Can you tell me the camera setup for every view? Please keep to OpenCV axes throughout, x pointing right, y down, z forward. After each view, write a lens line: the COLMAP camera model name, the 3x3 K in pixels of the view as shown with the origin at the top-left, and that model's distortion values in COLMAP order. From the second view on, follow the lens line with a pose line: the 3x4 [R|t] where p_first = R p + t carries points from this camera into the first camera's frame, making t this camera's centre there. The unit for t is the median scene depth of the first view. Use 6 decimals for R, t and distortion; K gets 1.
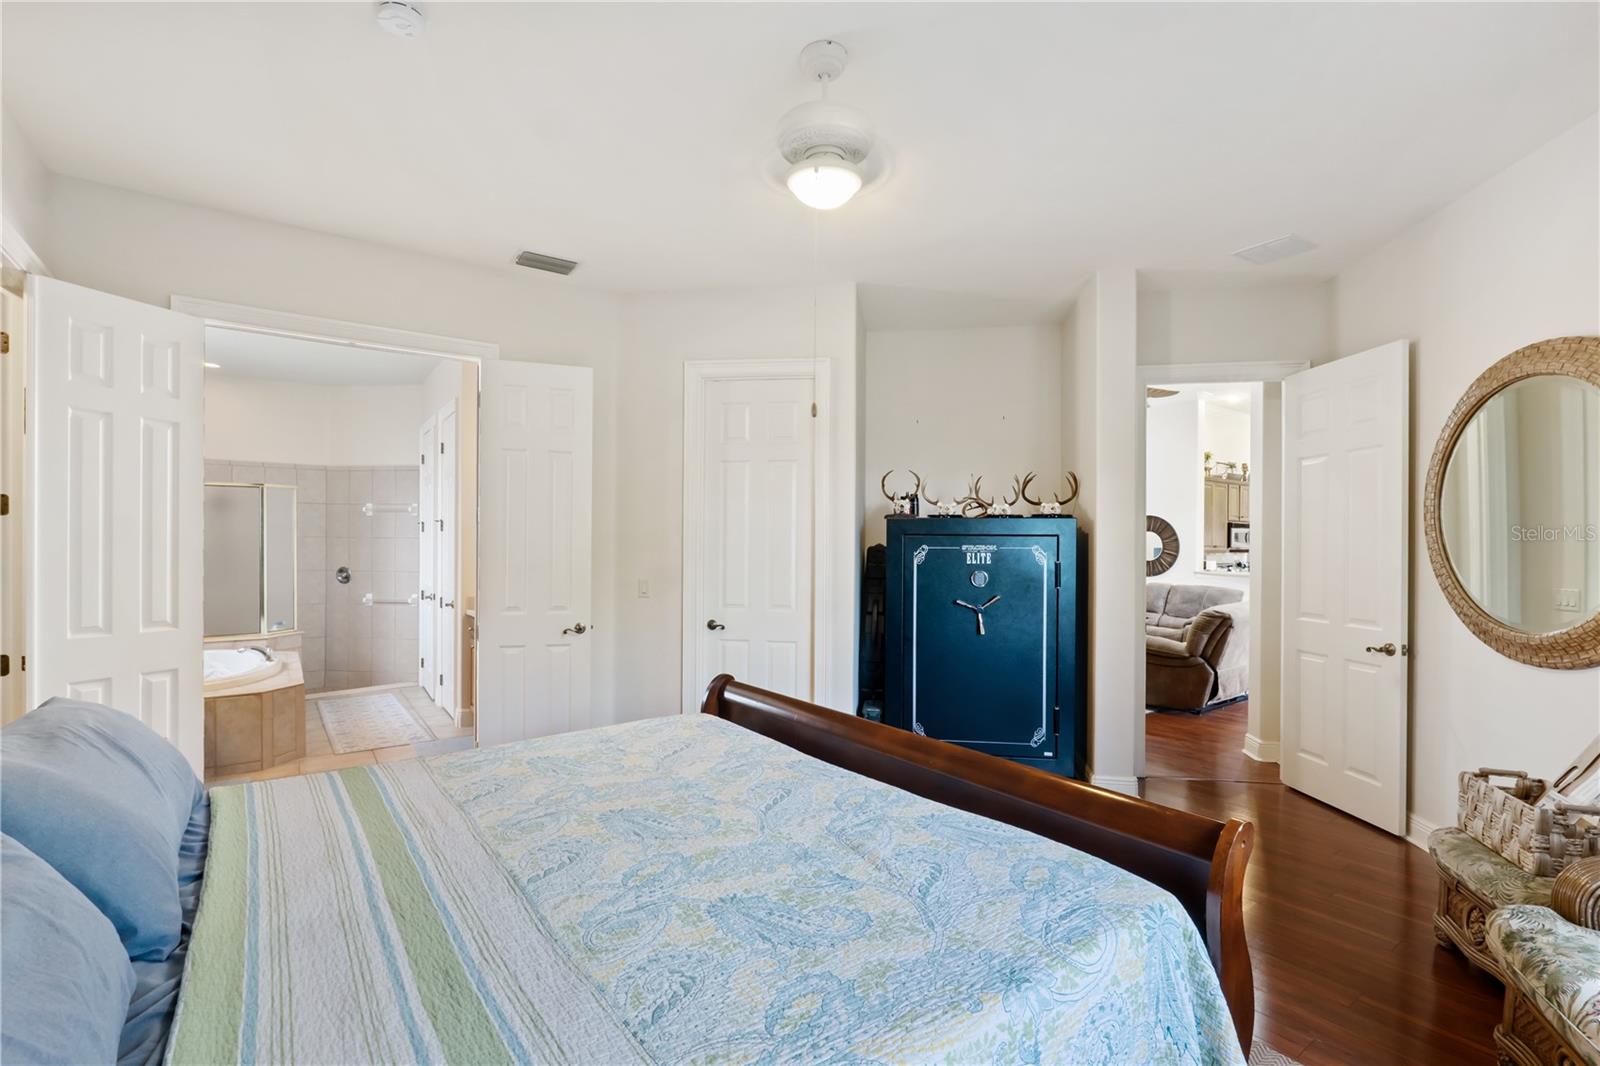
lens RADIAL K [[740.1, 0, 806.9], [0, 740.1, 550.3], [0, 0, 1]] dist [-0.007162, 0.000030]
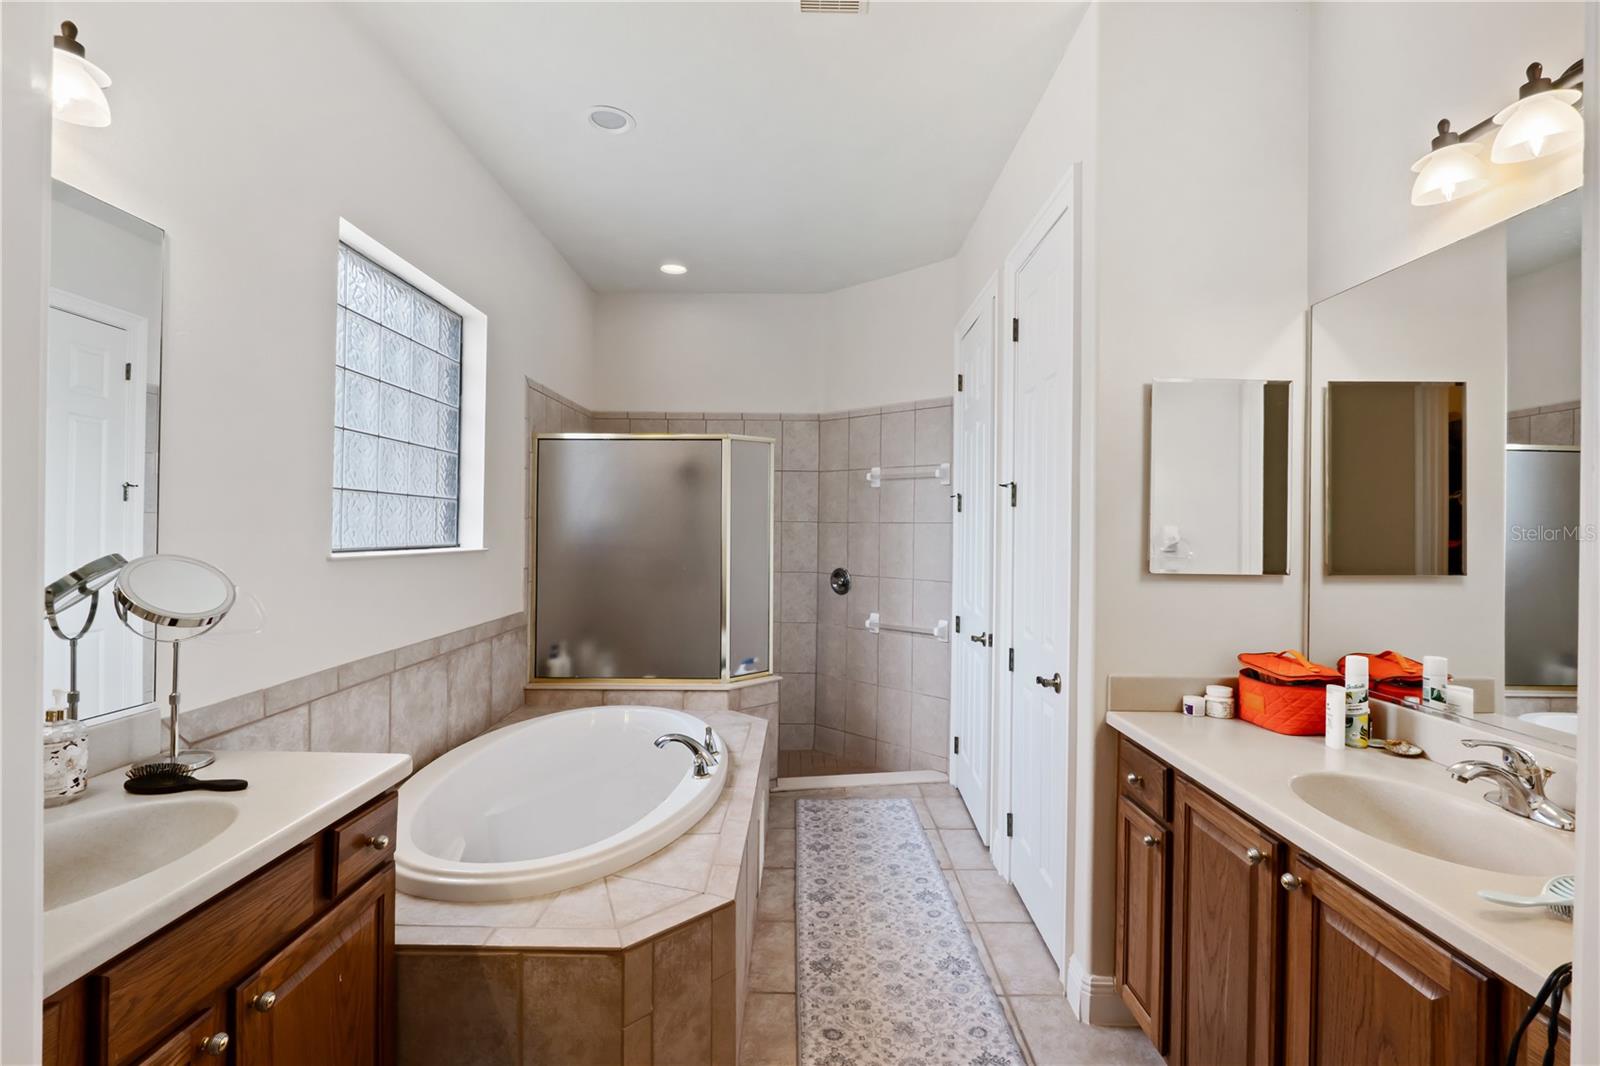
lens RADIAL K [[720.1, 0, 800.0], [0, 720.1, 533.0], [0, 0, 1]] dist [-0.002626, -0.000142]
pose [[0.808020, 0.005394, -0.589130, -0.295485], [-0.009609, 0.999946, -0.004023, -0.005639], [0.589076, 0.008912, 0.808028, 0.486655]]
